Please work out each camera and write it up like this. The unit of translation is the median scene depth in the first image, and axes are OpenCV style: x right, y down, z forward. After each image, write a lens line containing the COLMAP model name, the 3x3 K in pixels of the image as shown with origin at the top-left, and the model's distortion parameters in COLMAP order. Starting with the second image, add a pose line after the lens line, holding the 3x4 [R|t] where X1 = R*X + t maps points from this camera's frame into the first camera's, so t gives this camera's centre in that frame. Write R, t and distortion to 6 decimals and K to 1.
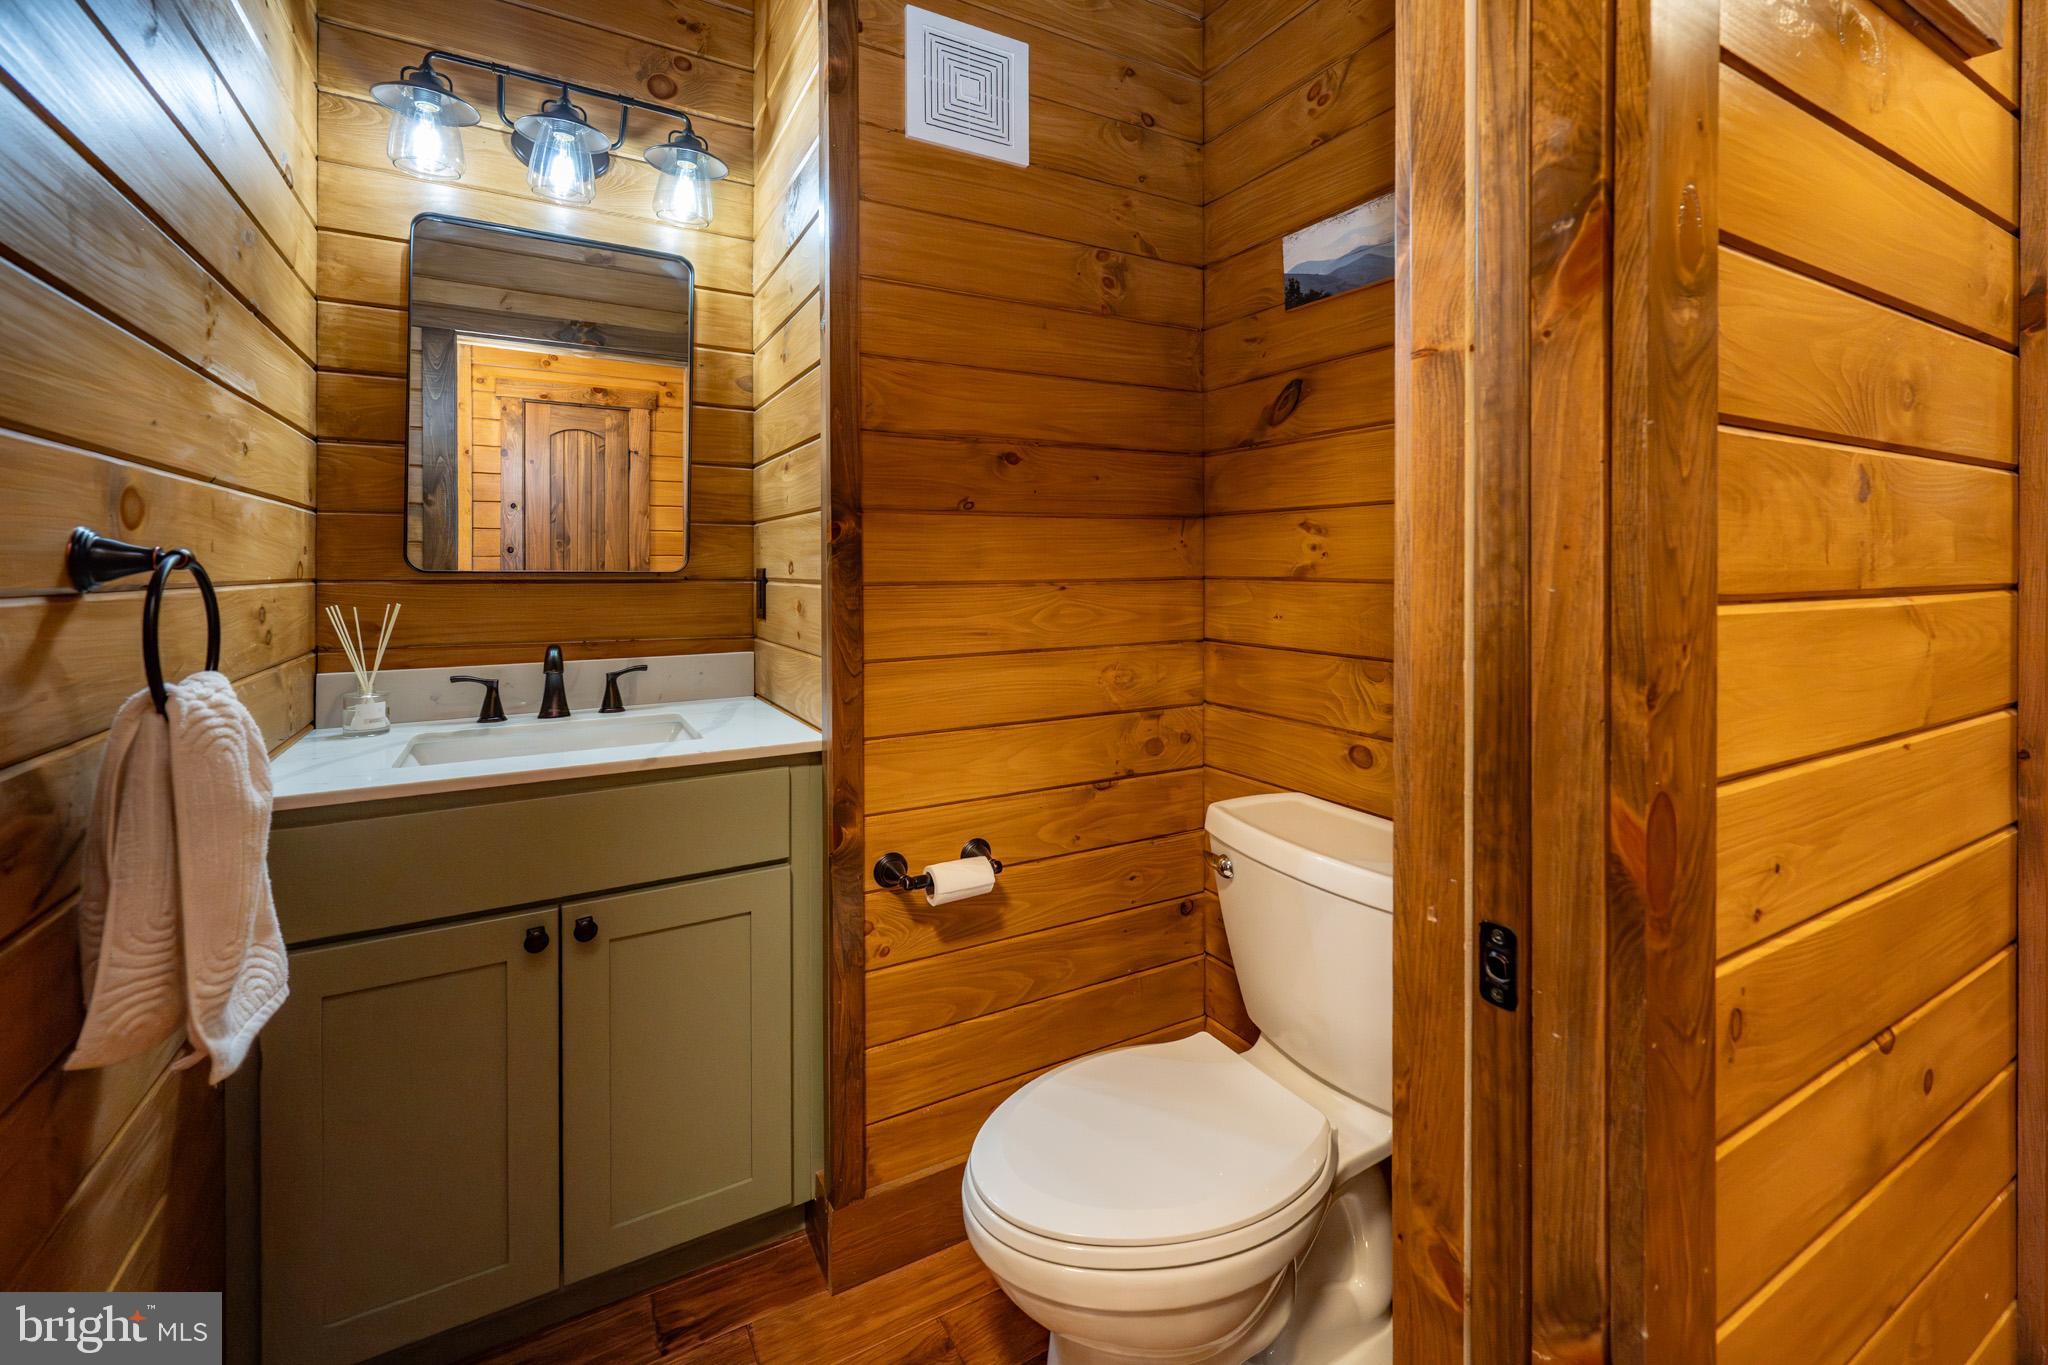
lens RADIAL K [[861.0, 0, 1024.5], [0, 861.0, 651.2], [0, 0, 1]] dist [0.001431, 0.000098]
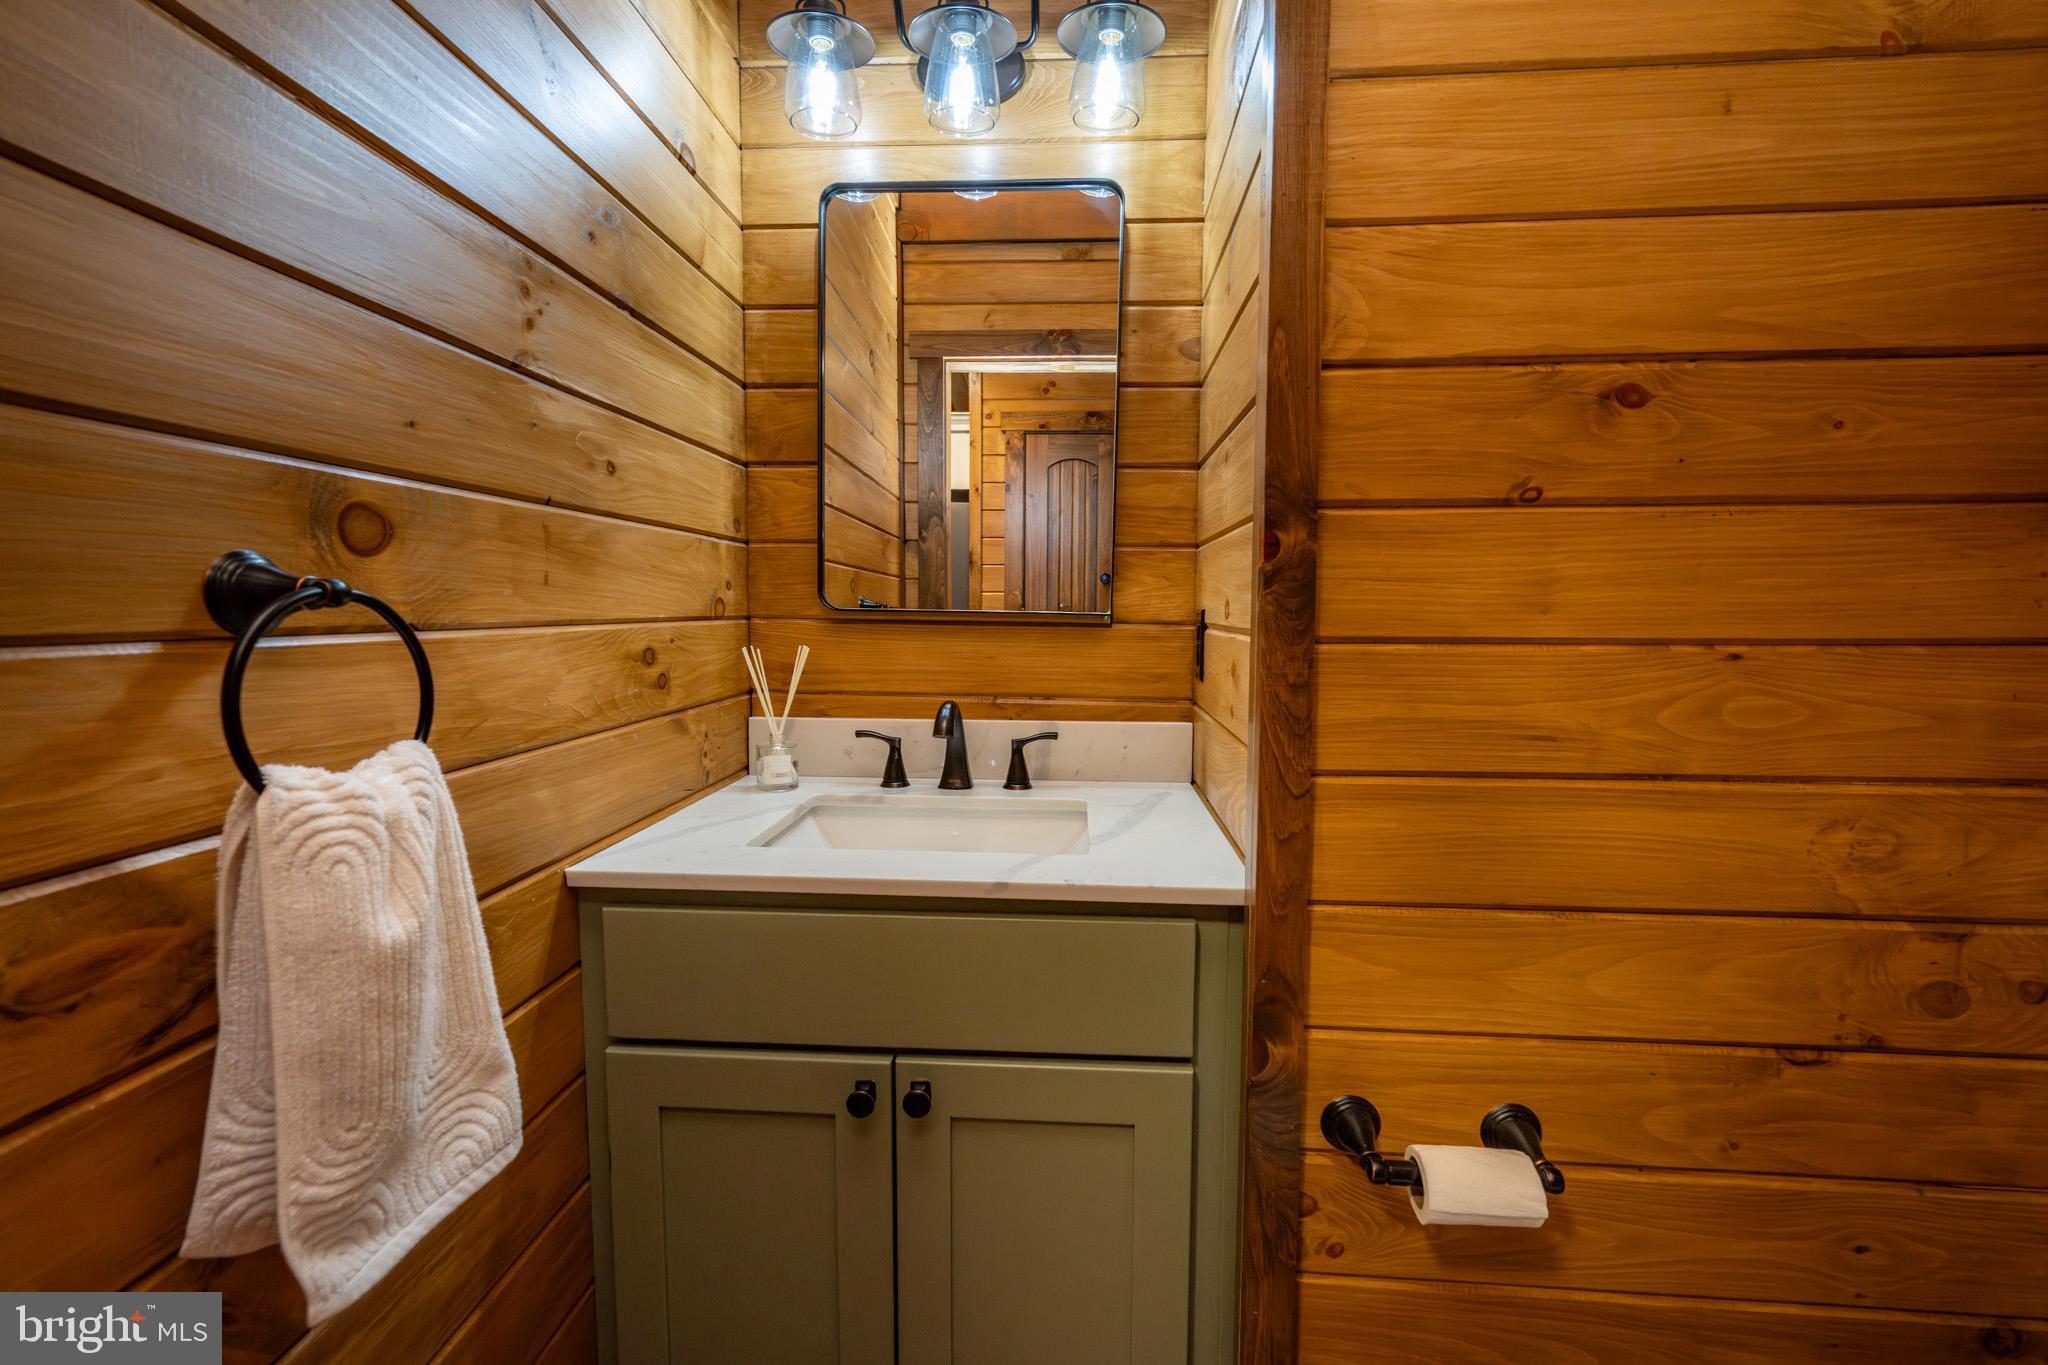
lens RADIAL K [[920.8, 0, 1078.4], [0, 920.8, 677.8], [0, 0, 1]] dist [-0.000857, -0.000389]
pose [[0.869398, 0.046221, -0.491946, -0.021102], [-0.055978, 0.998419, -0.005120, -0.035763], [0.490932, 0.031989, 0.870611, 0.343230]]
